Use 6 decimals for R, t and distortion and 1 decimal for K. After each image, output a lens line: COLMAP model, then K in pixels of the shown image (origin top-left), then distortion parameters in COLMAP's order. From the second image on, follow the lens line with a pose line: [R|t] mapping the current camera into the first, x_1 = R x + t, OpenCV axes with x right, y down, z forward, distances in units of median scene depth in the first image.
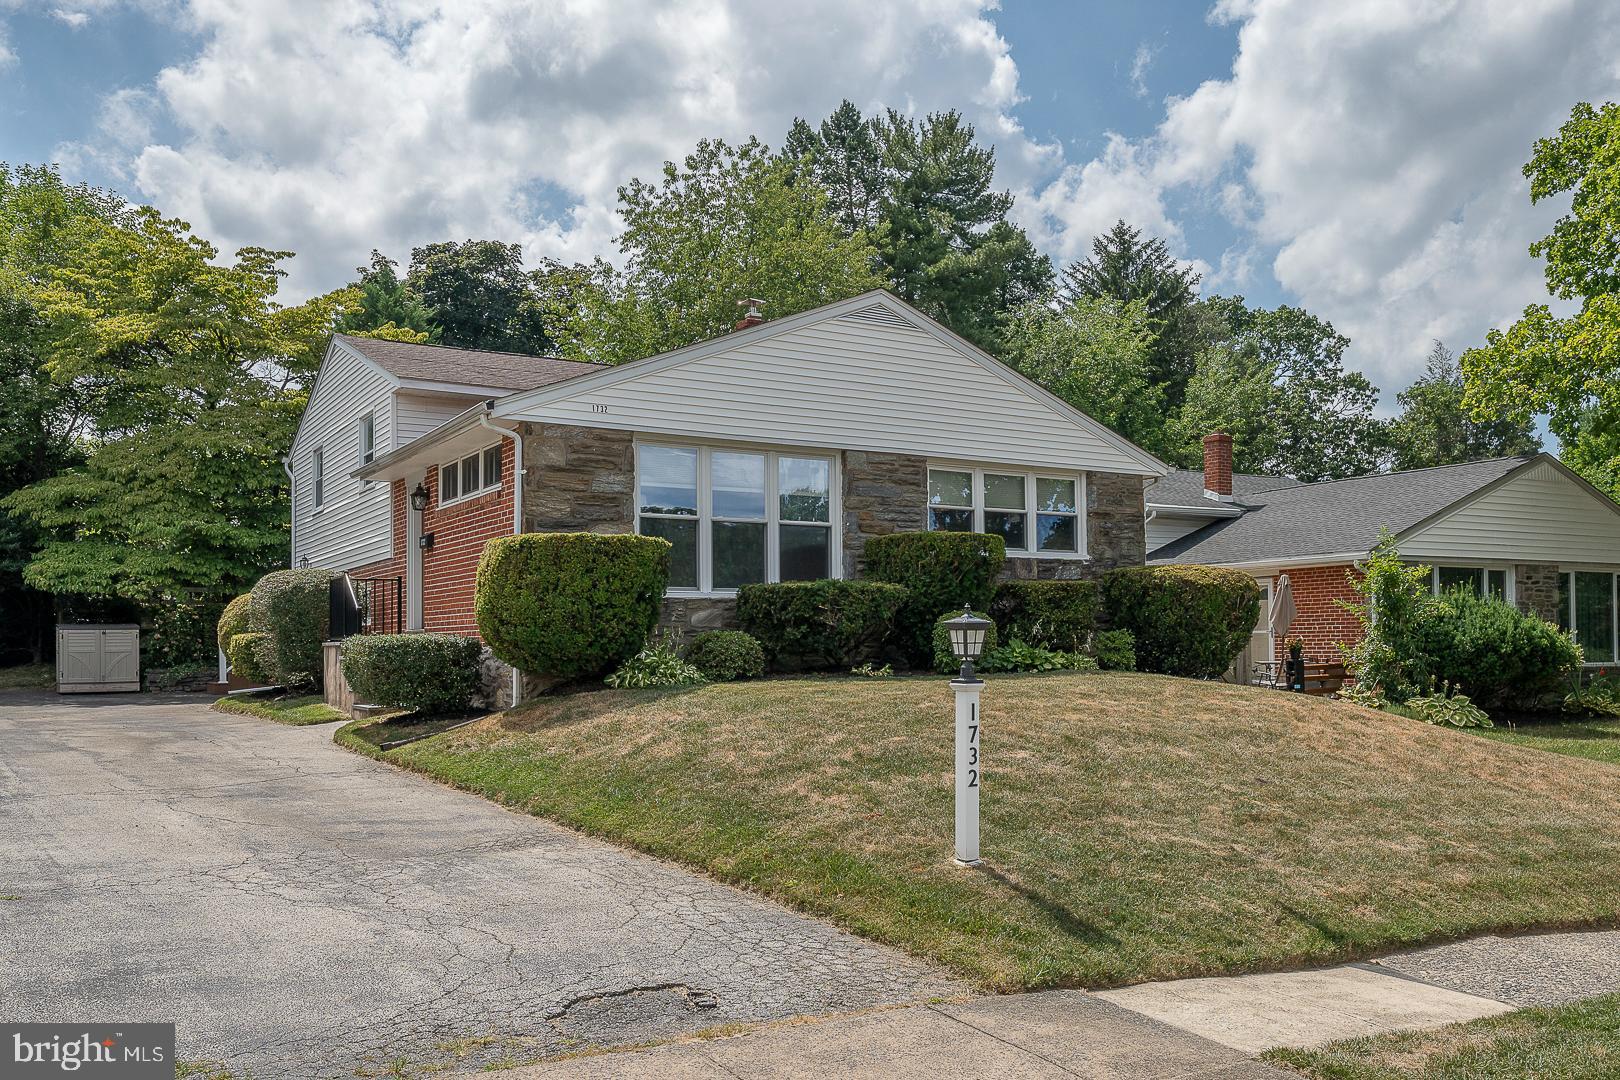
lens RADIAL K [[1161.2, 0, 754.7], [0, 1161.2, 617.6], [0, 0, 1]] dist [0.025644, 0.009214]
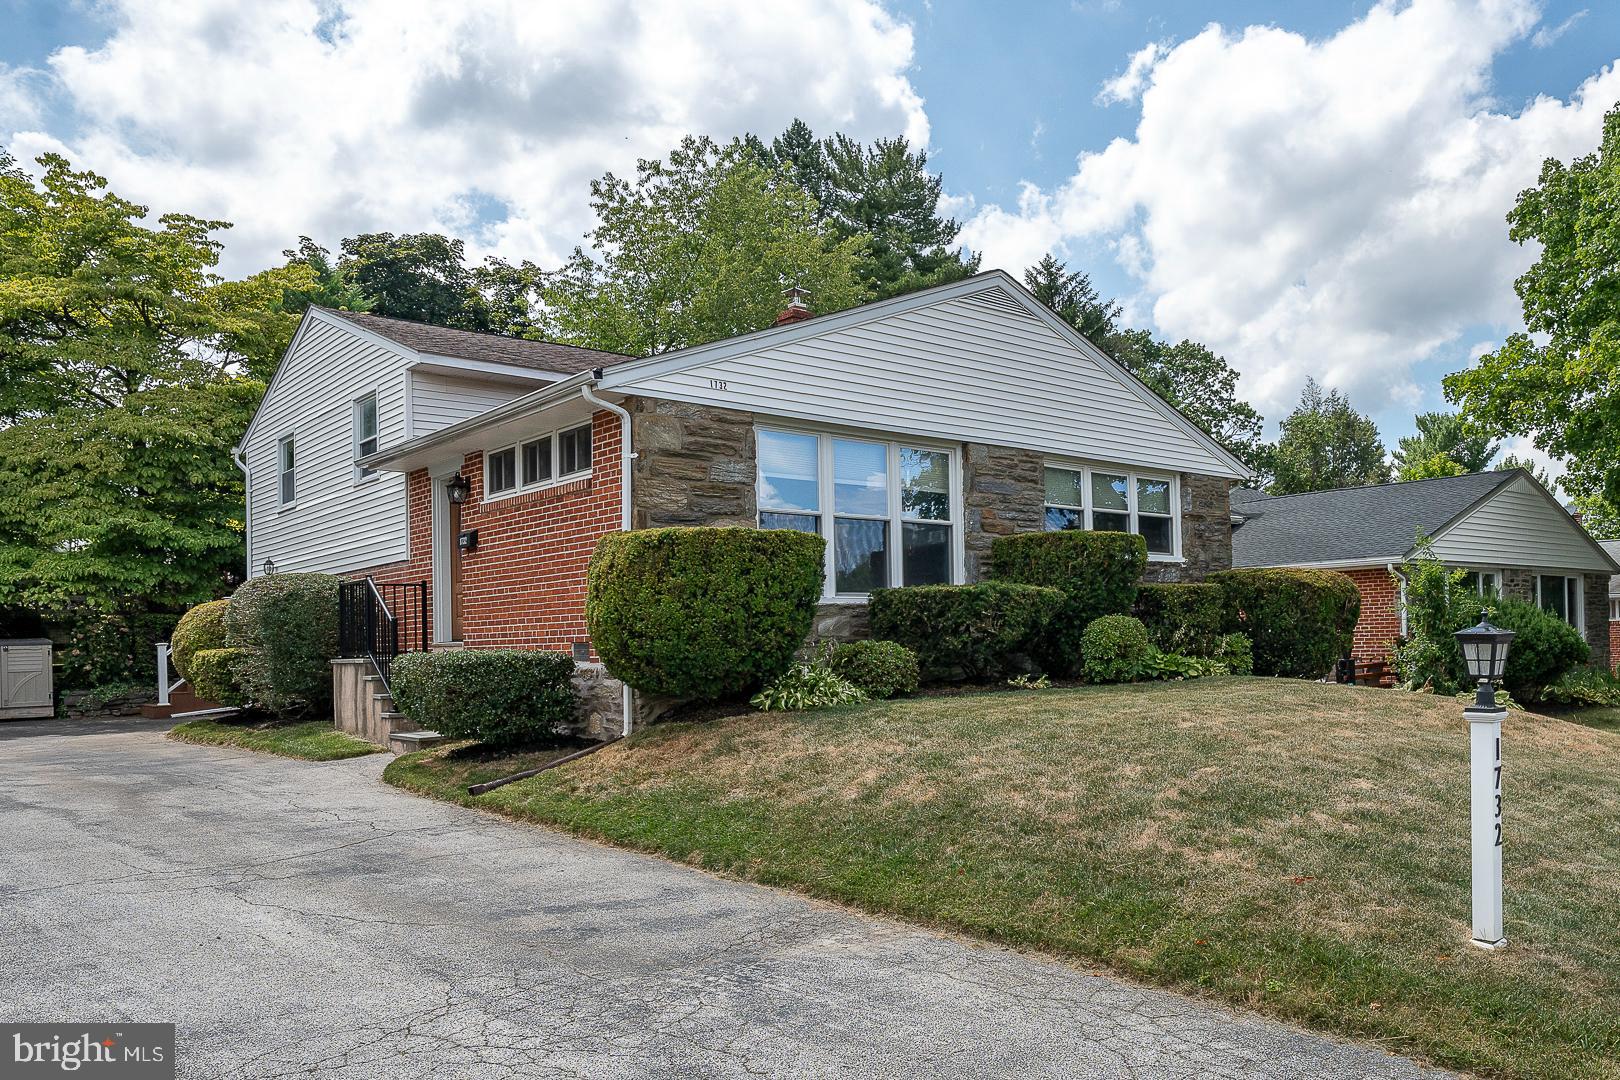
lens RADIAL K [[1058.7, 0, 866.2], [0, 1058.7, 628.3], [0, 0, 1]] dist [-0.003726, 0.006895]
pose [[0.977343, -0.011401, 0.211354, -0.144779], [0.009884, 0.999917, 0.008232, -0.003472], [-0.211430, -0.005956, 0.977375, 0.156934]]
